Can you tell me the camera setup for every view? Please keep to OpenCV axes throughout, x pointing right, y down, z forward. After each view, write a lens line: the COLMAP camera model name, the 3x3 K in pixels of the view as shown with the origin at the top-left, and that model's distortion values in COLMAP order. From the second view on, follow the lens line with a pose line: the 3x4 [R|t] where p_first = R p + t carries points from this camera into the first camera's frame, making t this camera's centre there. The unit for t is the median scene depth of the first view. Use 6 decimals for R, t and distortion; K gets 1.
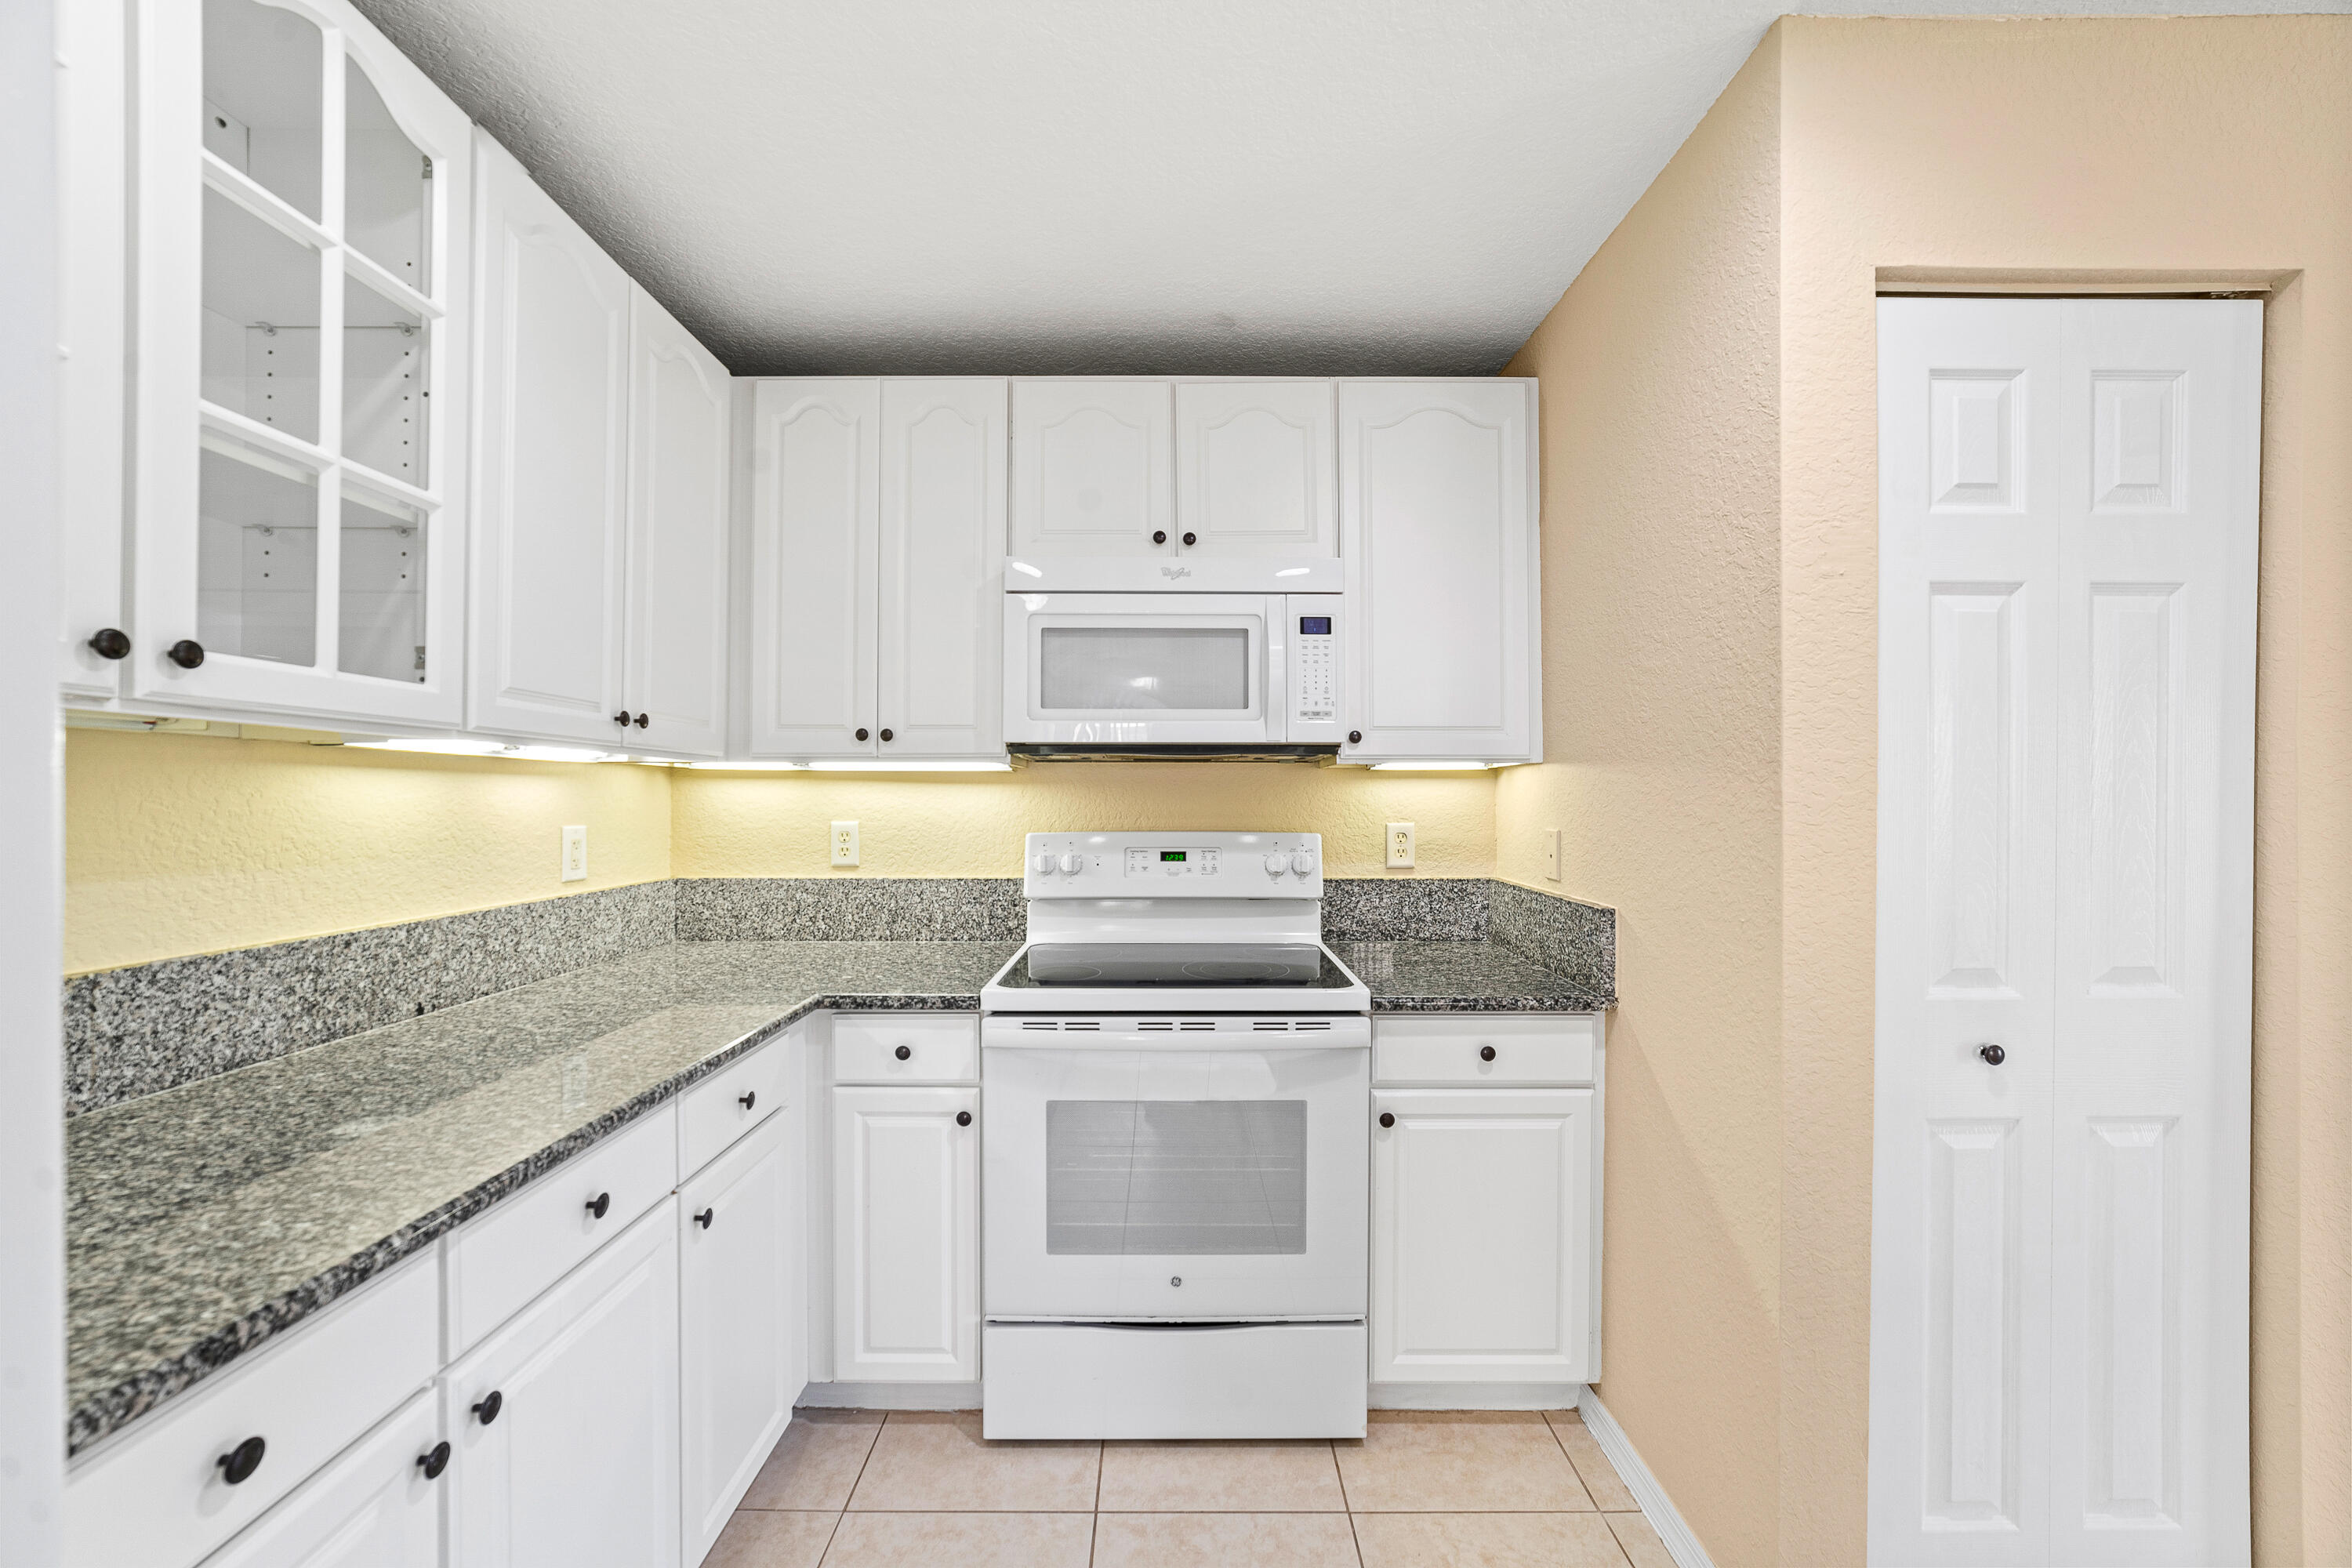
lens RADIAL K [[900.2, 0, 1183.7], [0, 900.2, 791.7], [0, 0, 1]] dist [-0.022142, 0.007189]
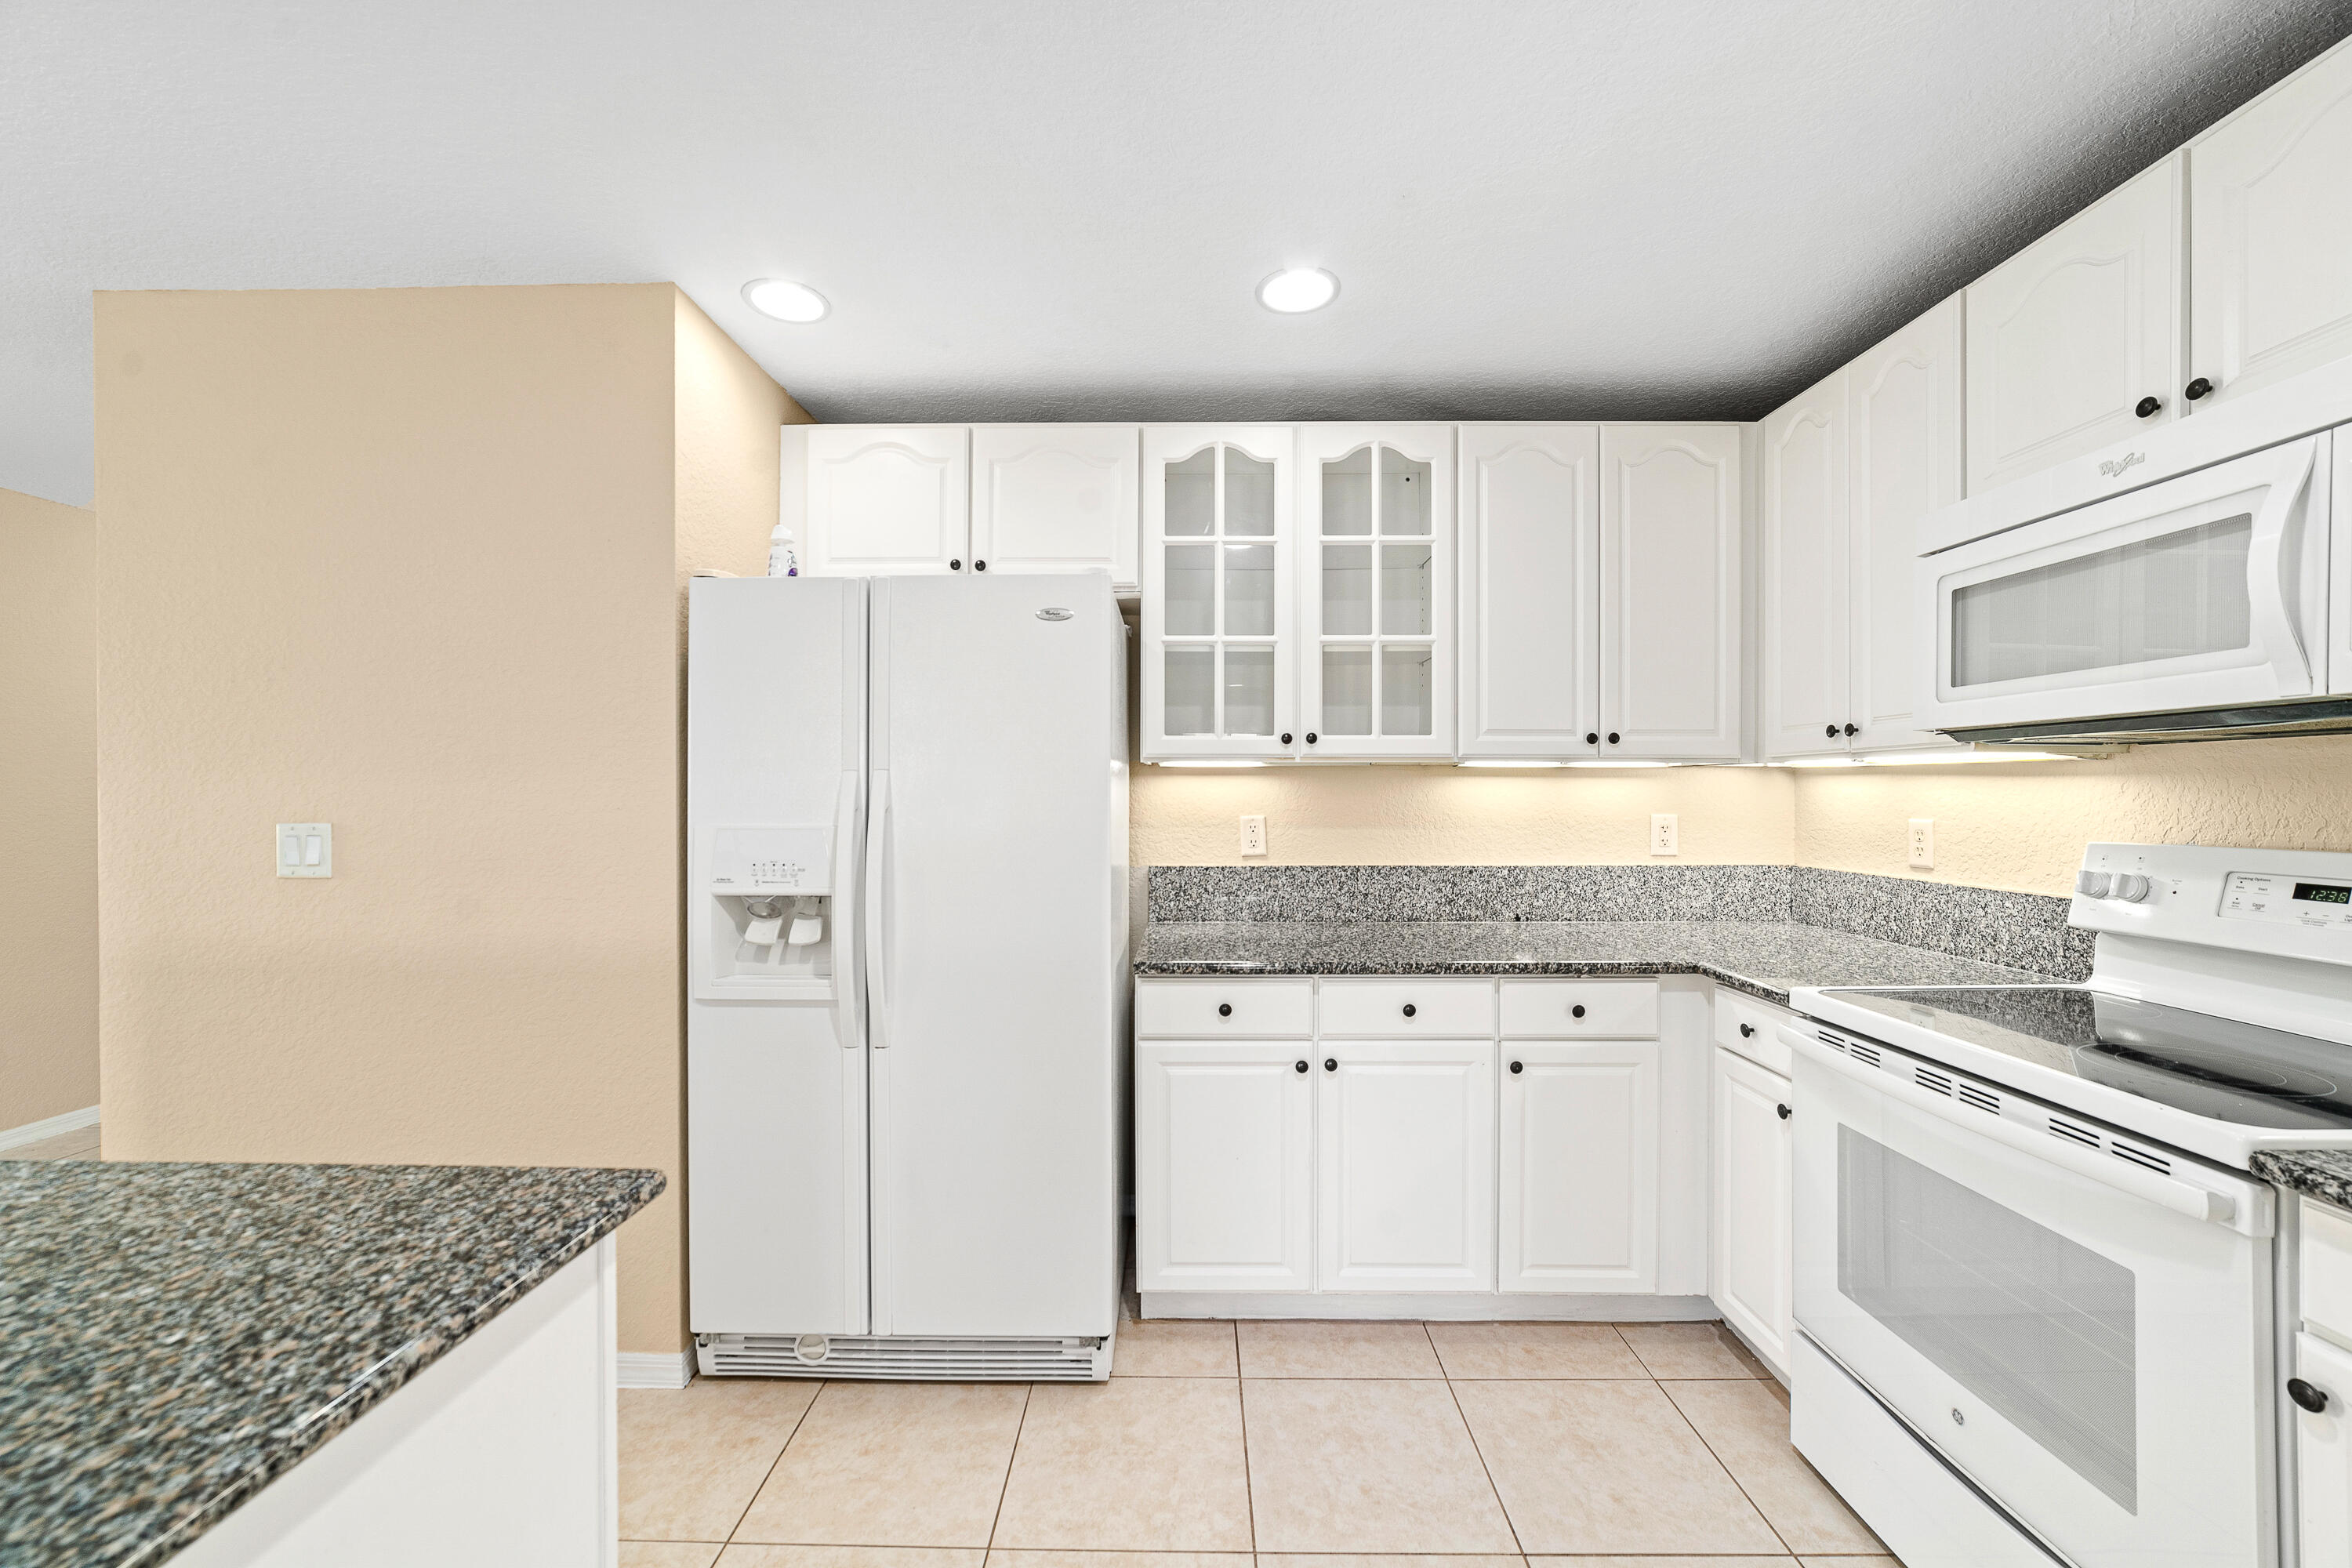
lens RADIAL K [[900.2, 0, 1154.6], [0, 900.2, 785.1], [0, 0, 1]] dist [-0.022142, 0.007189]
pose [[-0.037933, -0.007701, -0.999251, 0.783654], [0.007074, 0.999943, -0.007975, -0.000508], [0.999255, -0.007372, -0.037876, 0.331177]]
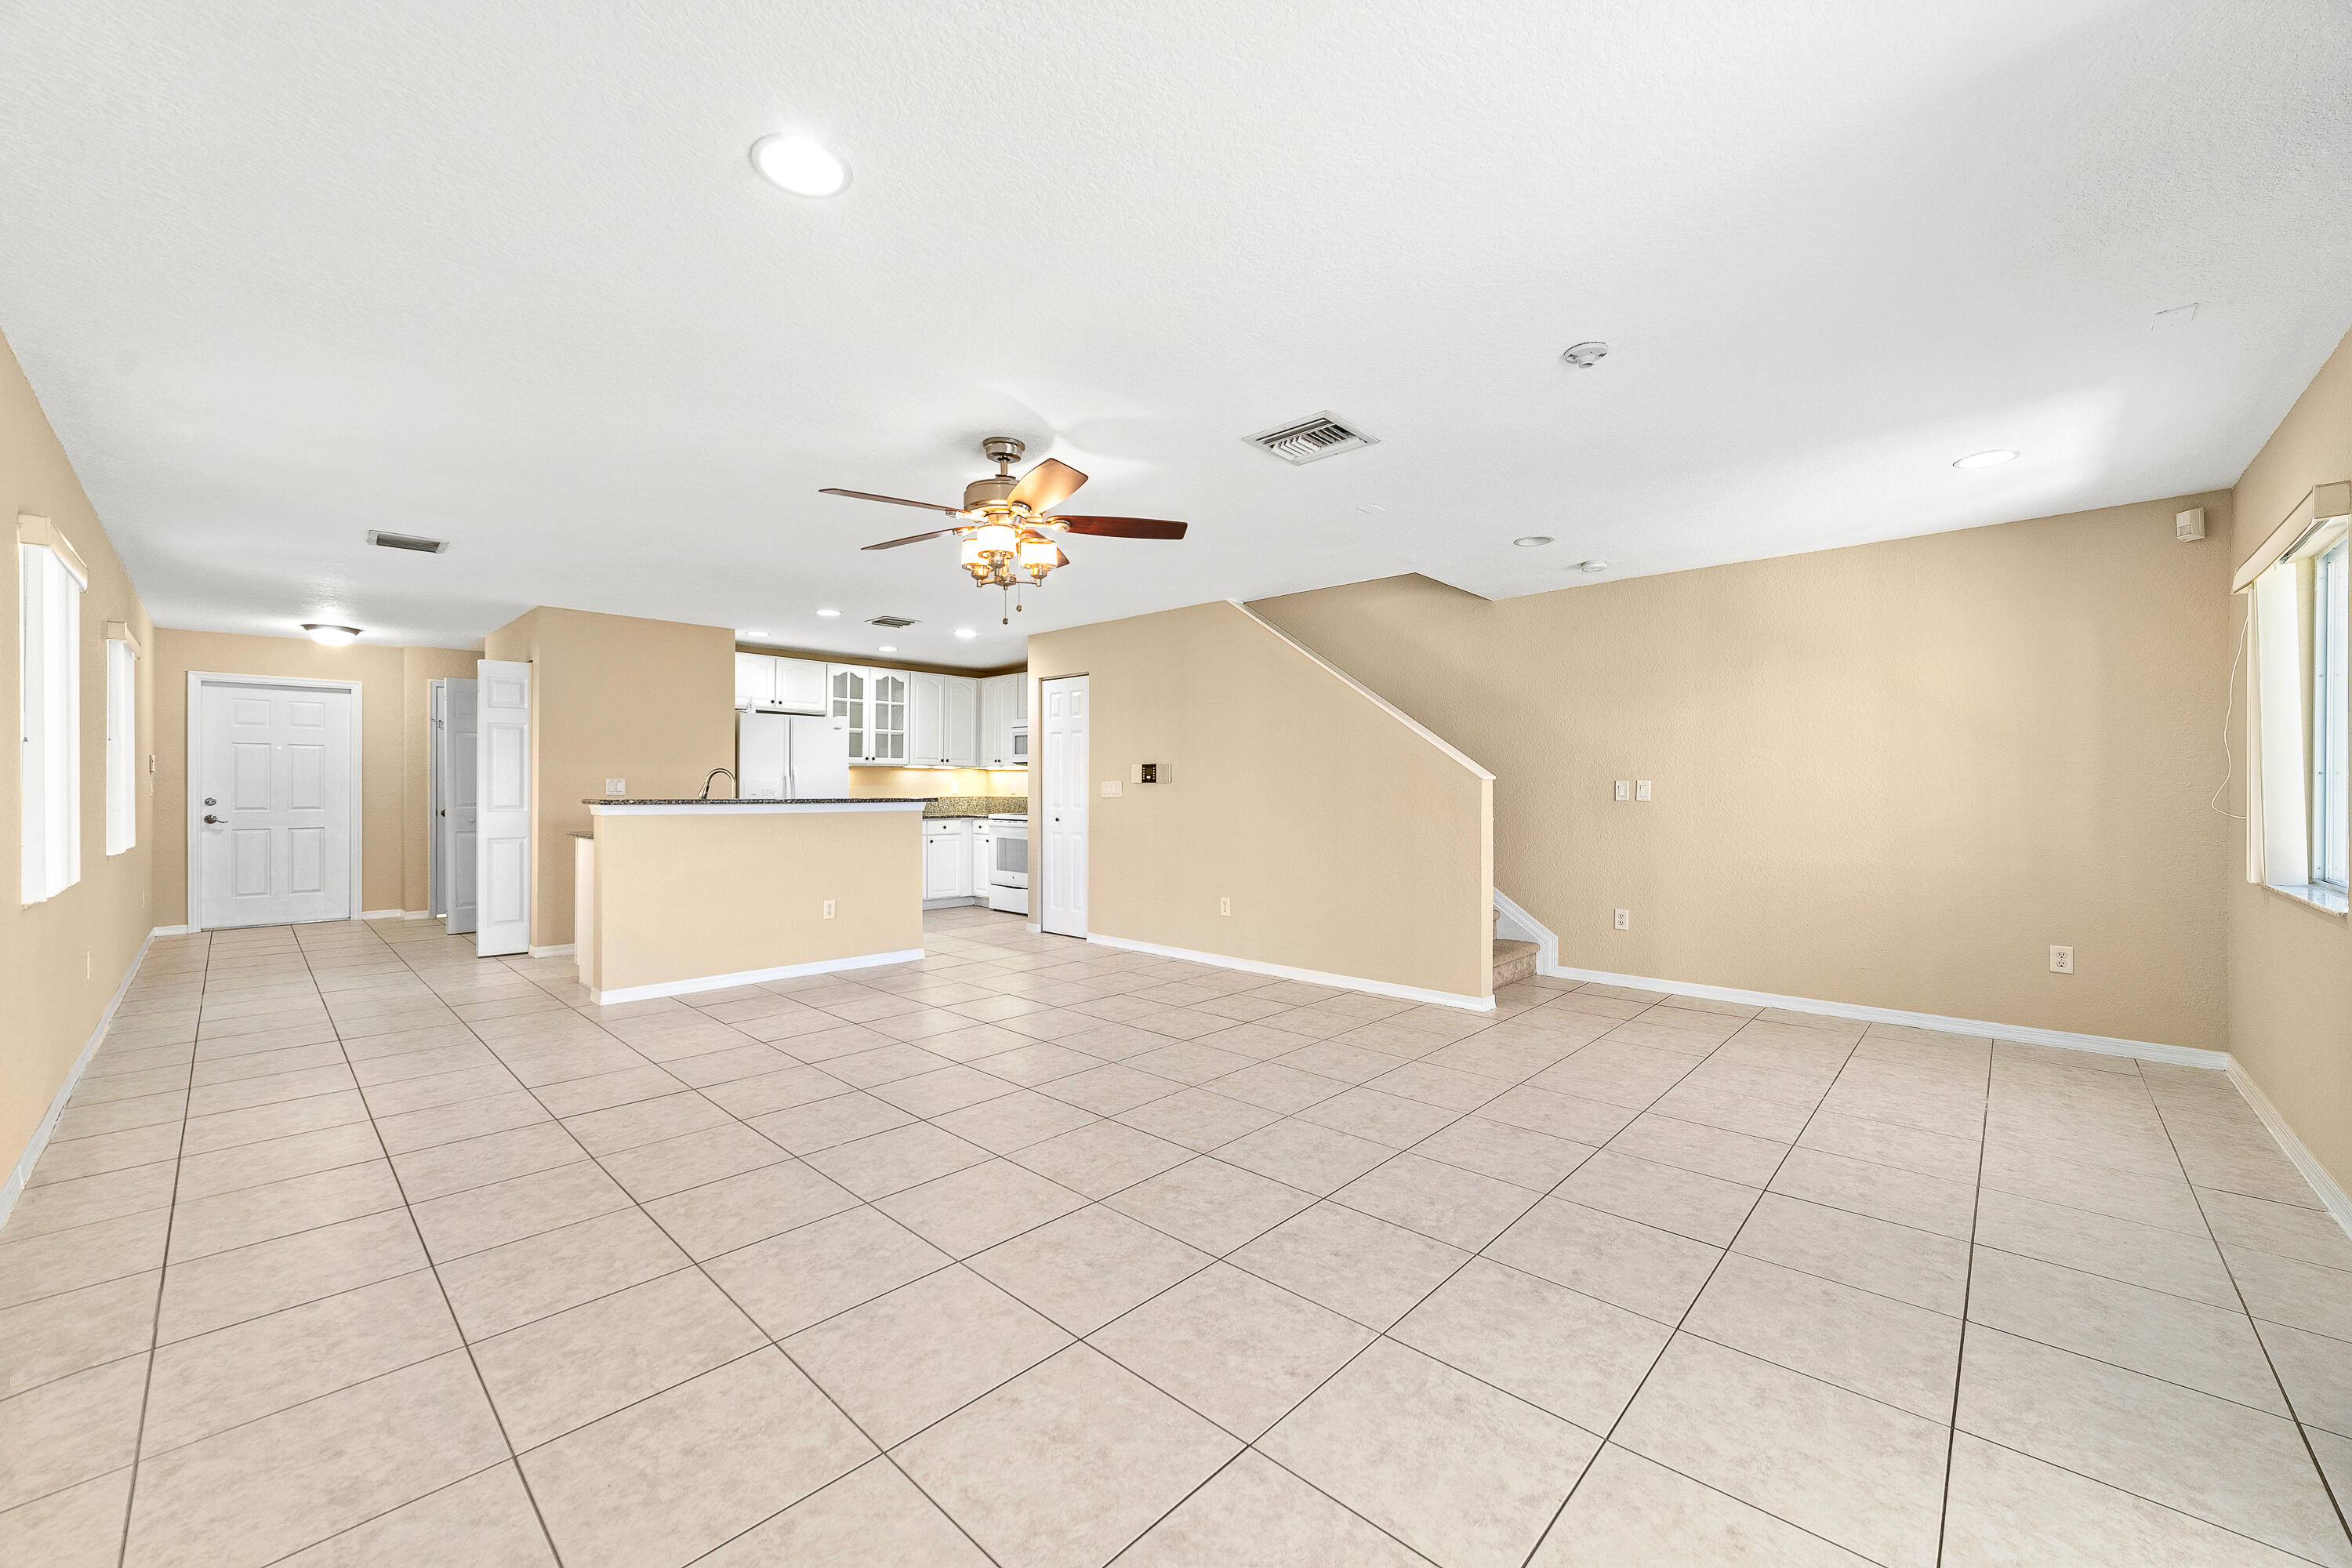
lens RADIAL K [[900.2, 0, 1185.9], [0, 900.2, 775.5], [0, 0, 1]] dist [-0.022142, 0.007189]
pose [[0.734114, -0.010550, -0.678944, 3.848581], [0.004902, 0.999936, -0.010237, 0.065239], [0.679009, 0.004187, 0.734118, -1.843151]]
